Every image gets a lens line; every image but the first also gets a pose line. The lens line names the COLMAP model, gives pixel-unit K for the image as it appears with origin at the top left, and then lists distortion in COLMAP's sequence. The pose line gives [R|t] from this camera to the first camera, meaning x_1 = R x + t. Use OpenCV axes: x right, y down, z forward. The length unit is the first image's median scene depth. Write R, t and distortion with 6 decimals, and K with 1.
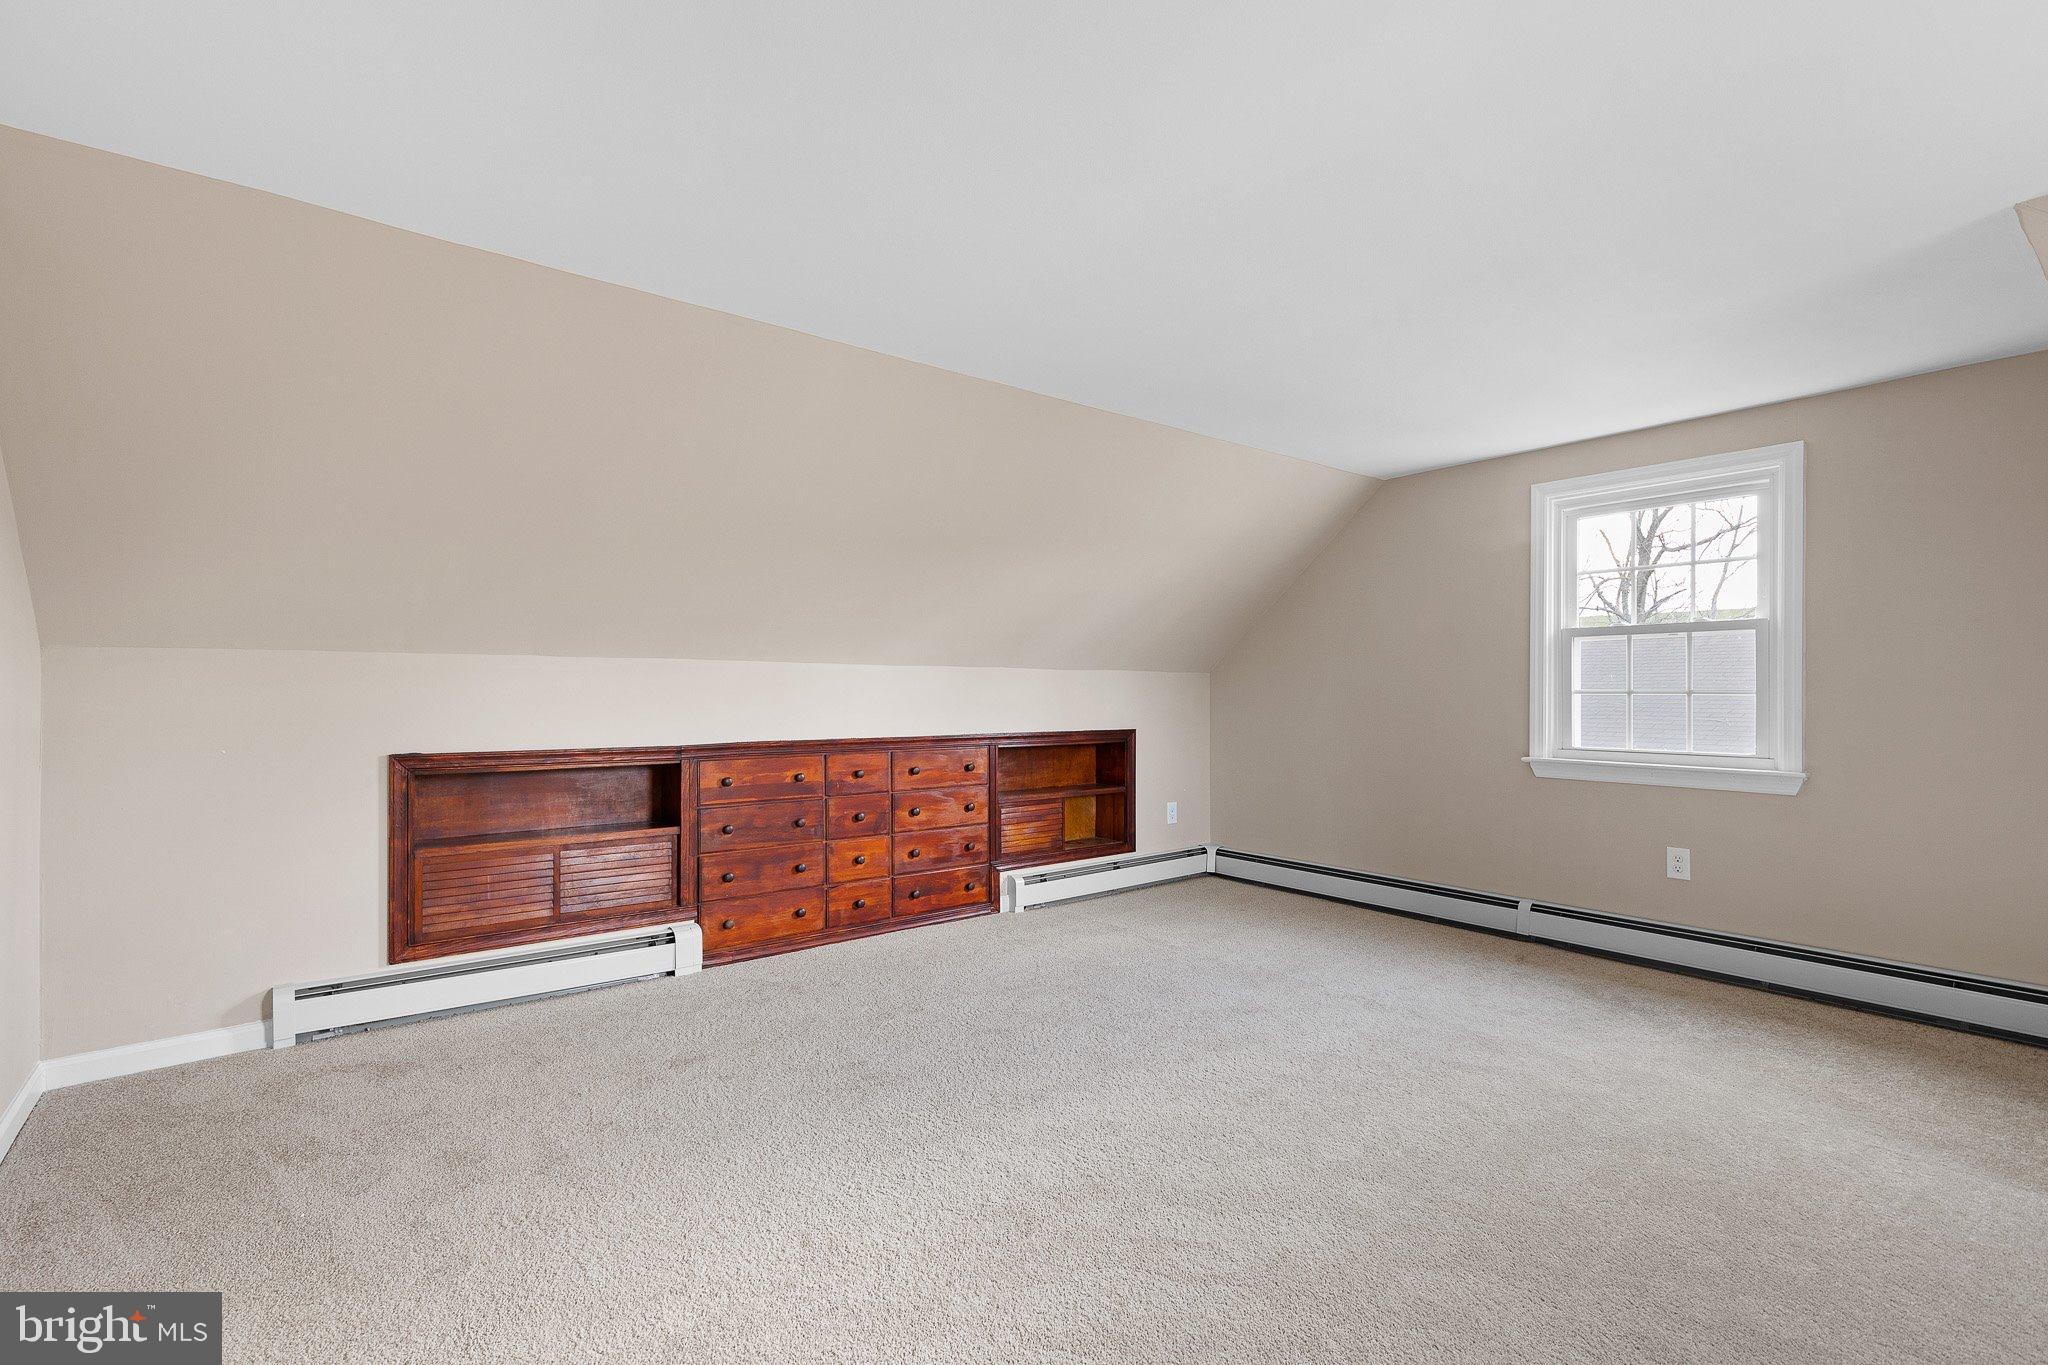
lens RADIAL K [[927.4, 0, 1020.6], [0, 927.4, 690.4], [0, 0, 1]] dist [0.004657, 0.000164]
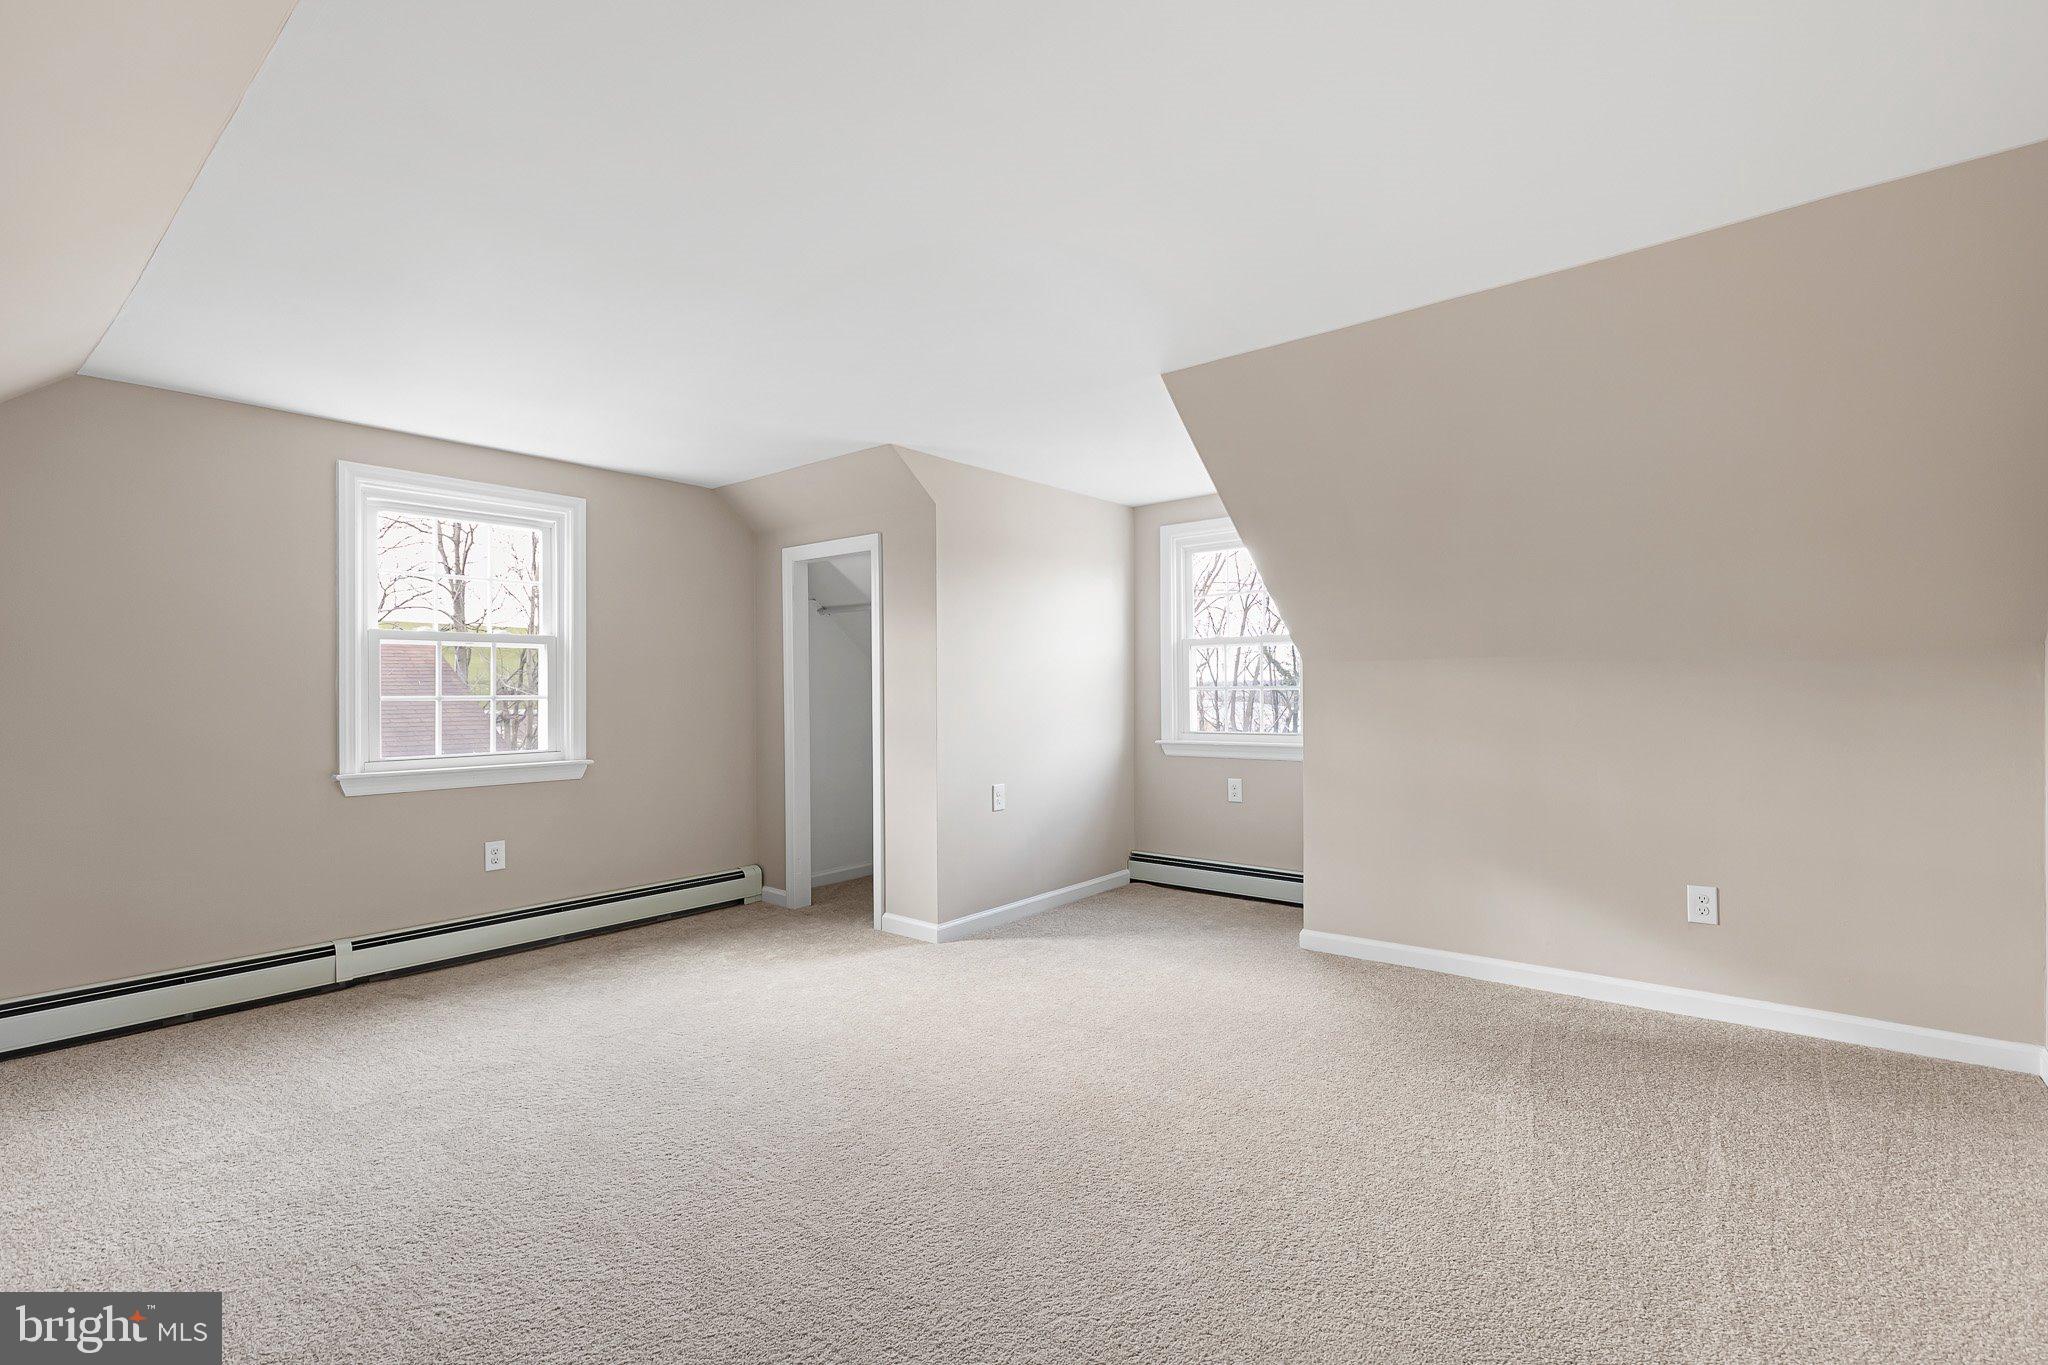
lens RADIAL K [[934.4, 0, 1024.0], [0, 934.4, 682.5], [0, 0, 1]] dist [0.004365, 0.000089]
pose [[-0.225441, 0.013607, 0.974162, -0.484811], [0.008233, 0.999893, -0.012061, 0.002725], [-0.974222, 0.005301, -0.225529, 0.632604]]
